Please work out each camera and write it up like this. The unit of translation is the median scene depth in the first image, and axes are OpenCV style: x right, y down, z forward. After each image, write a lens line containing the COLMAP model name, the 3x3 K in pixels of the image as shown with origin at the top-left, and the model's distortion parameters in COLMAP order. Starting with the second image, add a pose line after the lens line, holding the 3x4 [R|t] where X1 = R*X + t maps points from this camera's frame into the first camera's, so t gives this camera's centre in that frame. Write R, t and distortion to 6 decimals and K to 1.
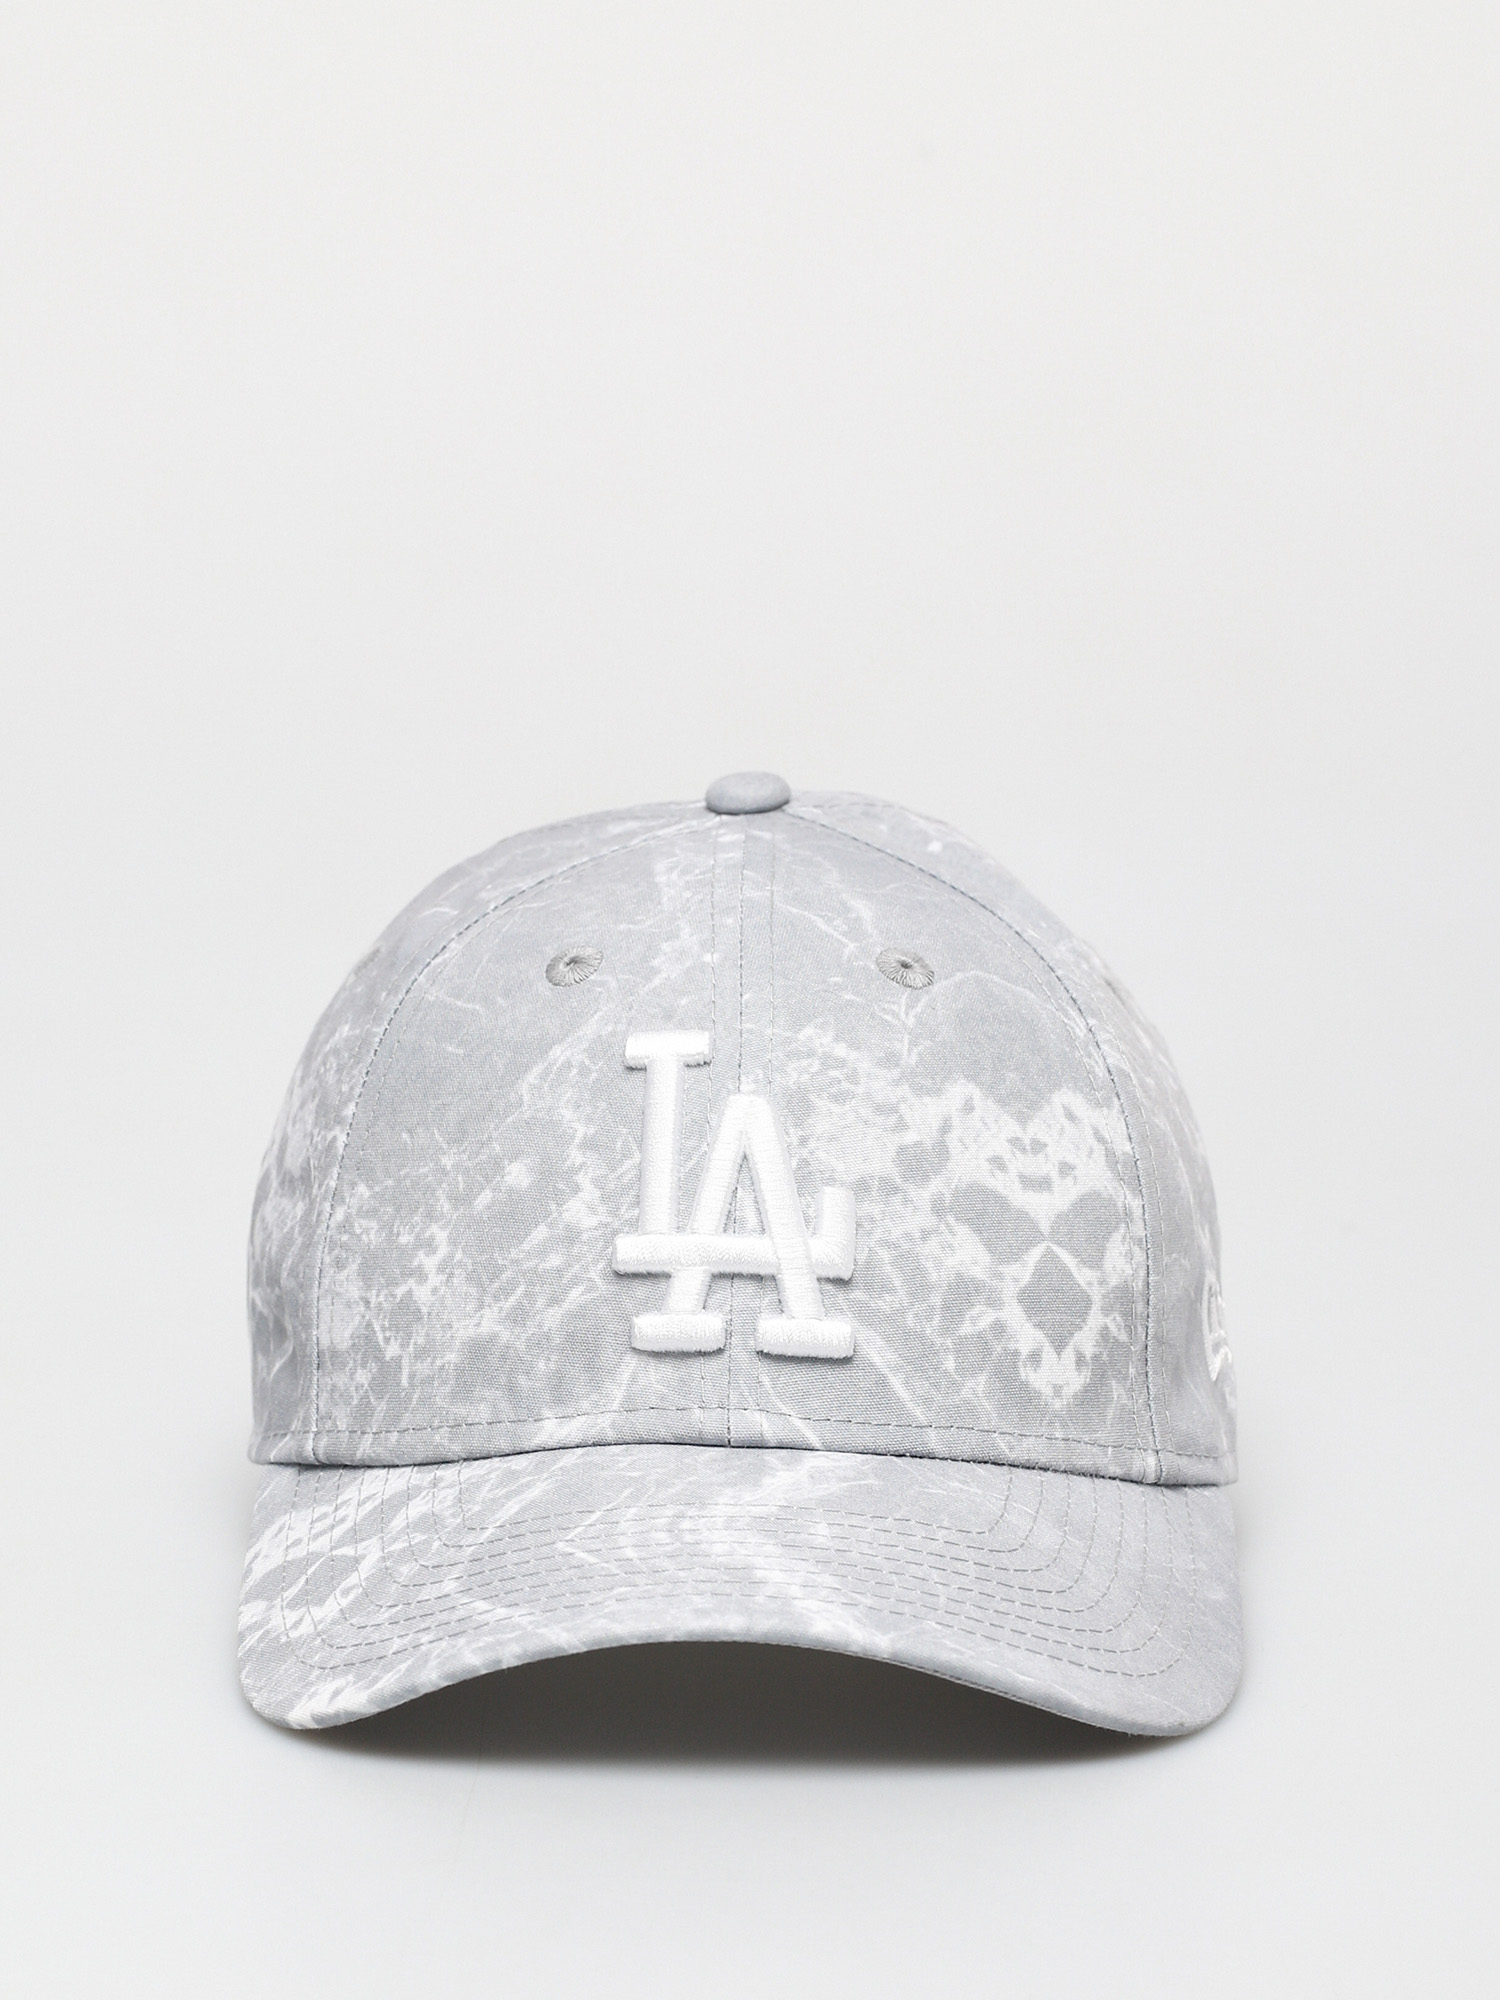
lens RADIAL K [[7085.1, 0, 750.0], [0, 7085.1, 1000.0], [0, 0, 1]] dist [-0.004974, -0.093105]
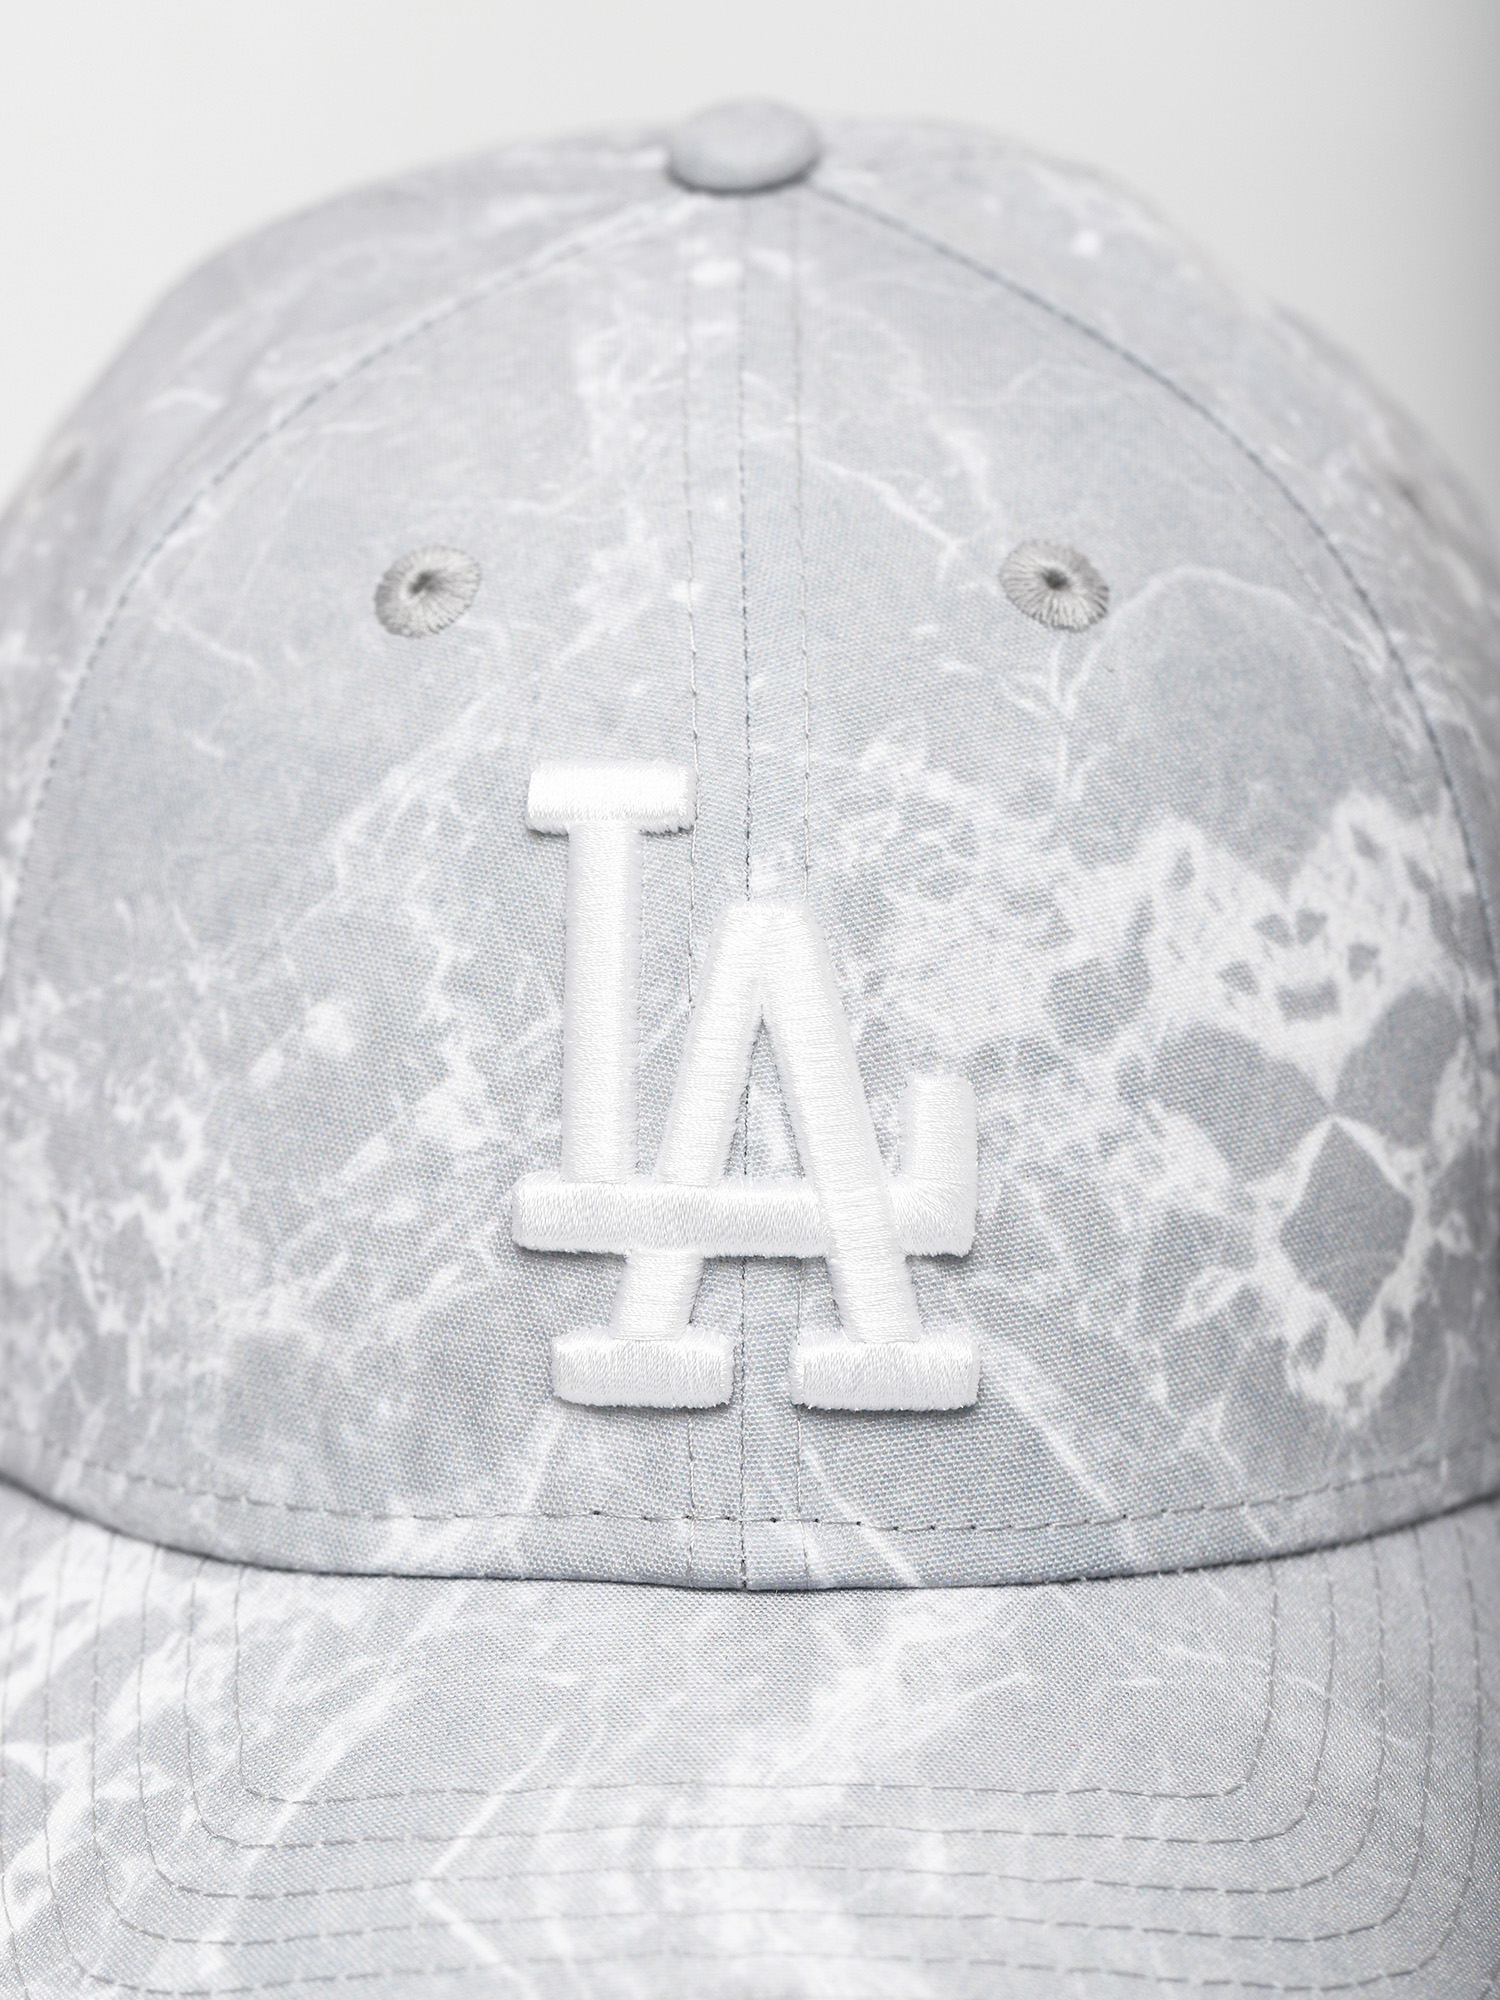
lens RADIAL K [[7085.1, 0, 750.0], [0, 7085.1, 1000.0], [0, 0, 1]] dist [-0.004974, -0.093105]
pose [[0.999759, -0.021836, 0.002353, -0.002750], [0.020757, 0.974461, 0.223594, -0.094401], [-0.007176, -0.223491, 0.974680, 0.487013]]
